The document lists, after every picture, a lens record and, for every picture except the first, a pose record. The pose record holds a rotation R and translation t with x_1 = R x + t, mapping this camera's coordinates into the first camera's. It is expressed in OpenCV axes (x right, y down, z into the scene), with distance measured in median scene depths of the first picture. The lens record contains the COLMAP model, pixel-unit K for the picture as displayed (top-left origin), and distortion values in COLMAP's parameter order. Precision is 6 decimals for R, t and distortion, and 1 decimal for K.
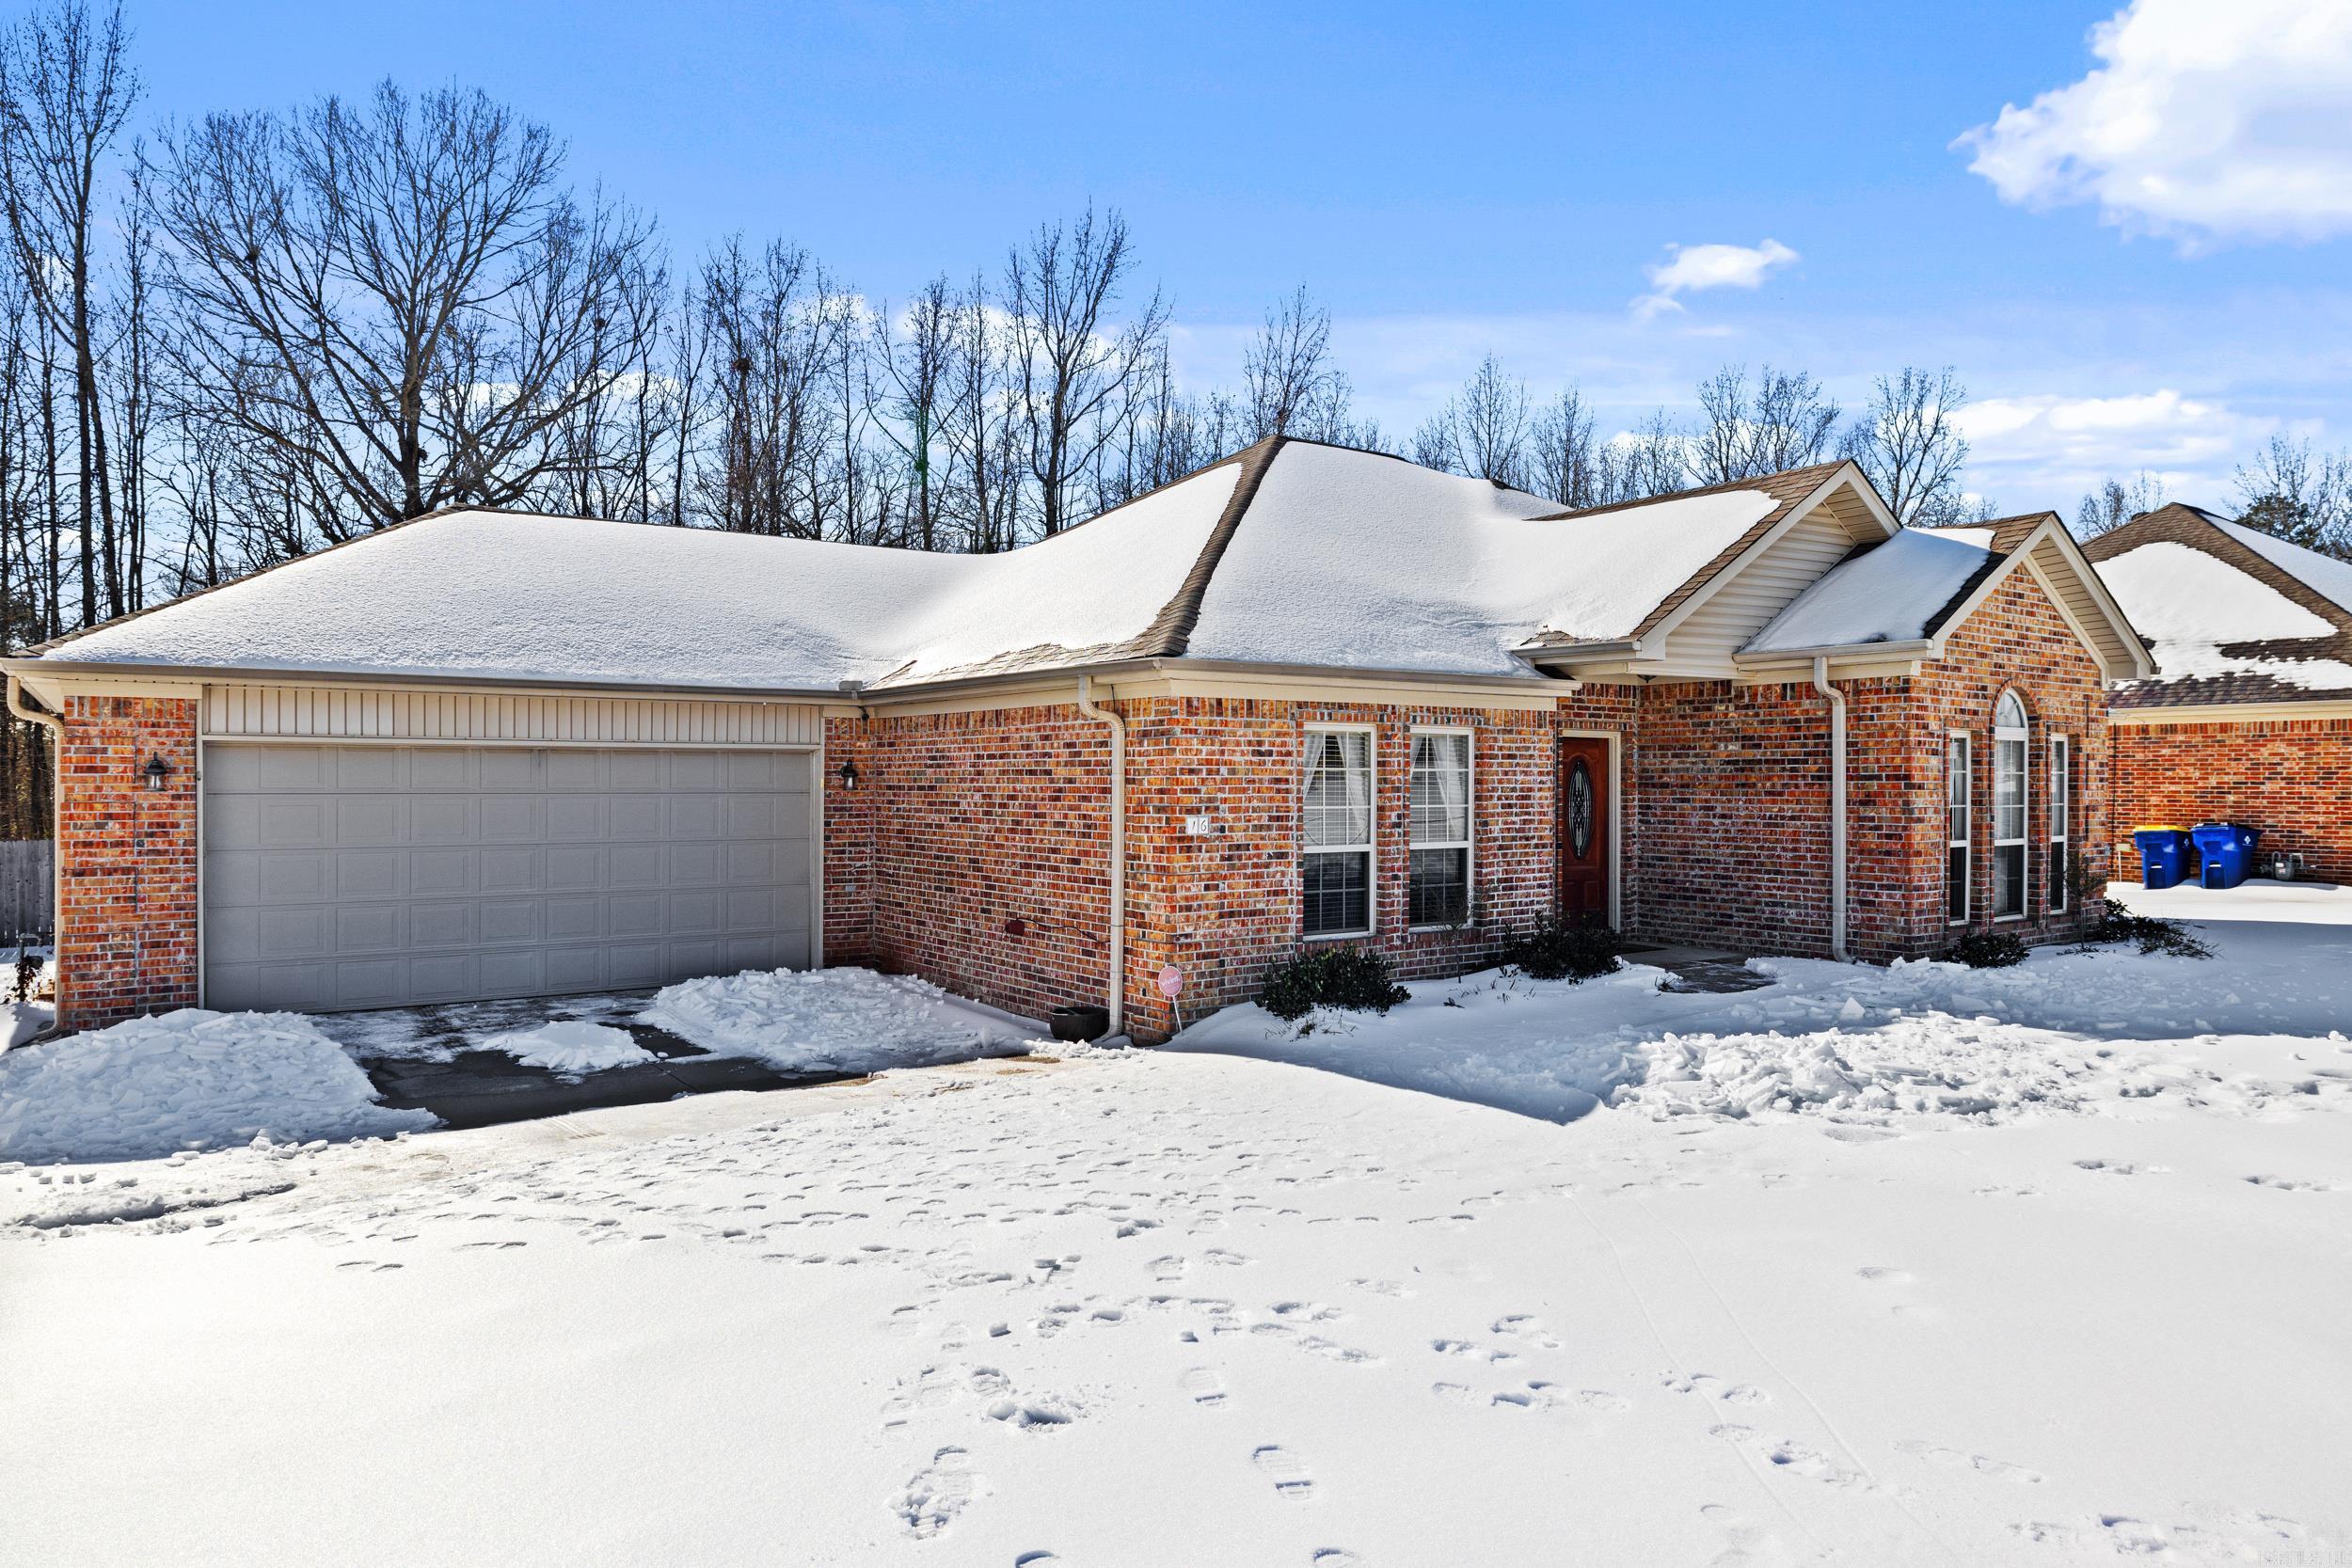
lens RADIAL K [[1489.8, 0, 1176.1], [0, 1489.8, 785.9], [0, 0, 1]] dist [-0.008818, -0.001424]
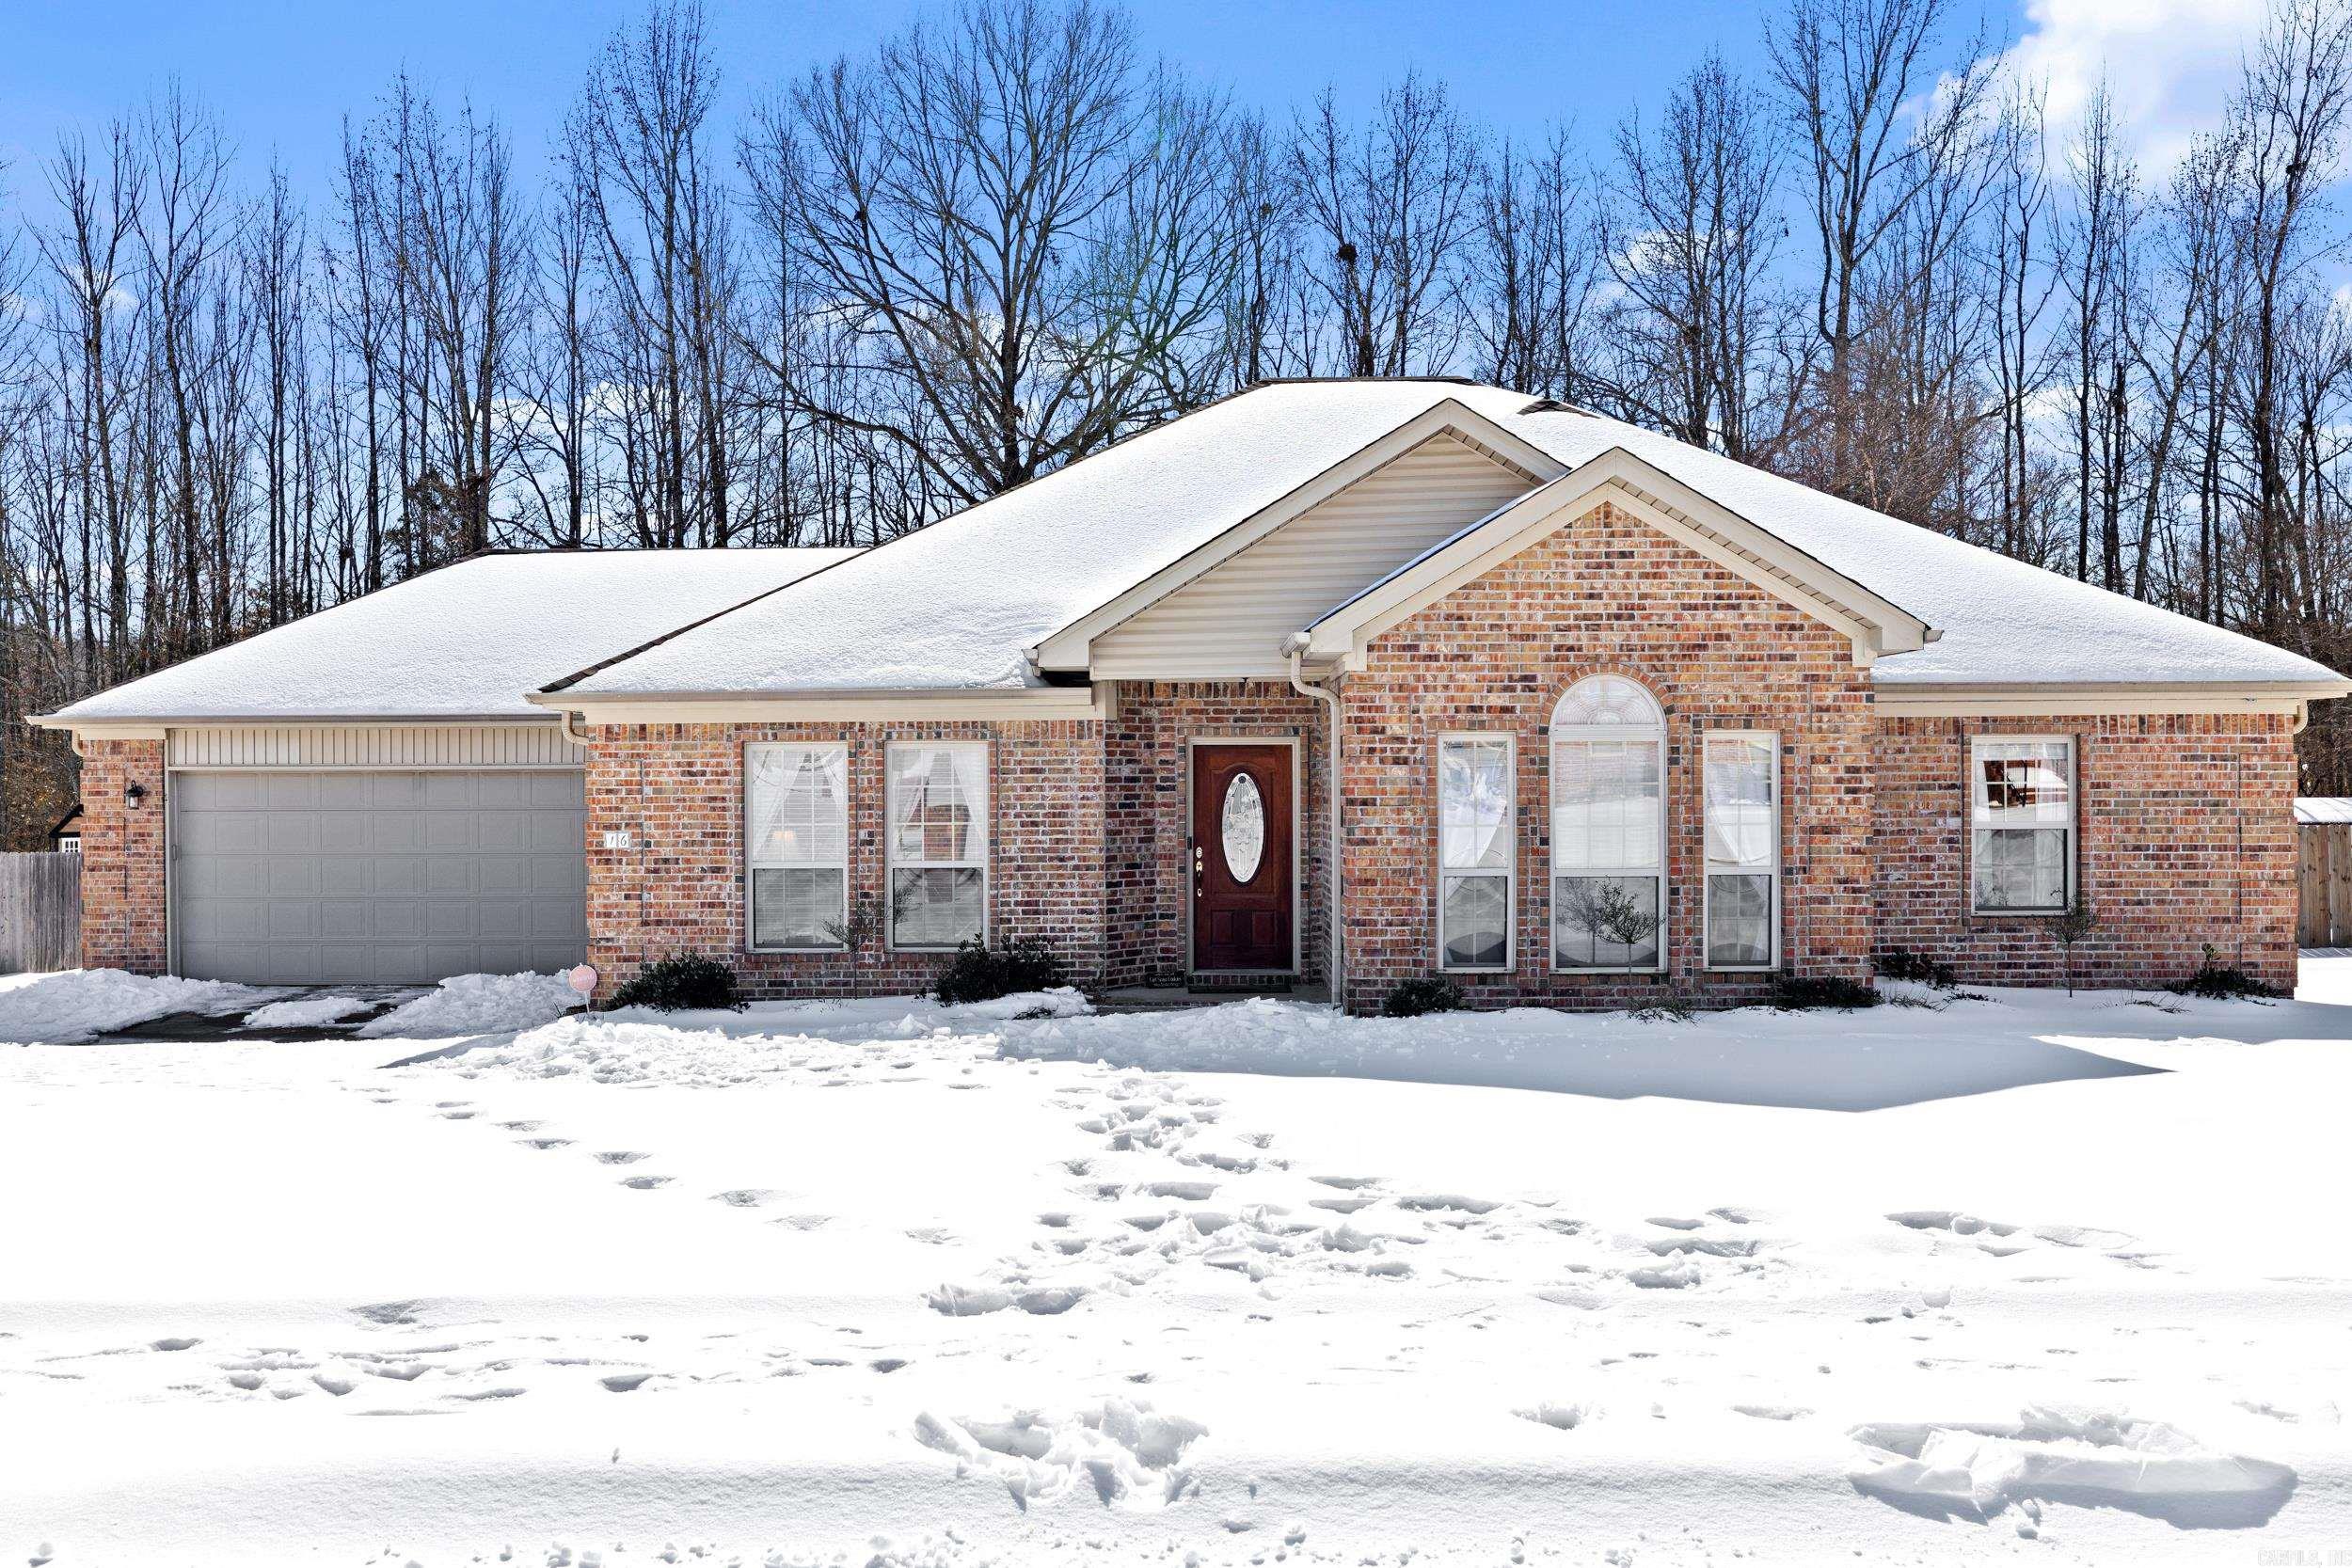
lens RADIAL K [[2377.4, 0, 1175.8], [0, 2377.4, 786.7], [0, 0, 1]] dist [-0.008426, 0.000000]
pose [[0.802351, -0.005785, -0.596825, 1.343902], [0.004719, 0.999983, -0.003349, -0.005132], [0.596834, -0.000130, 0.802365, -0.160206]]
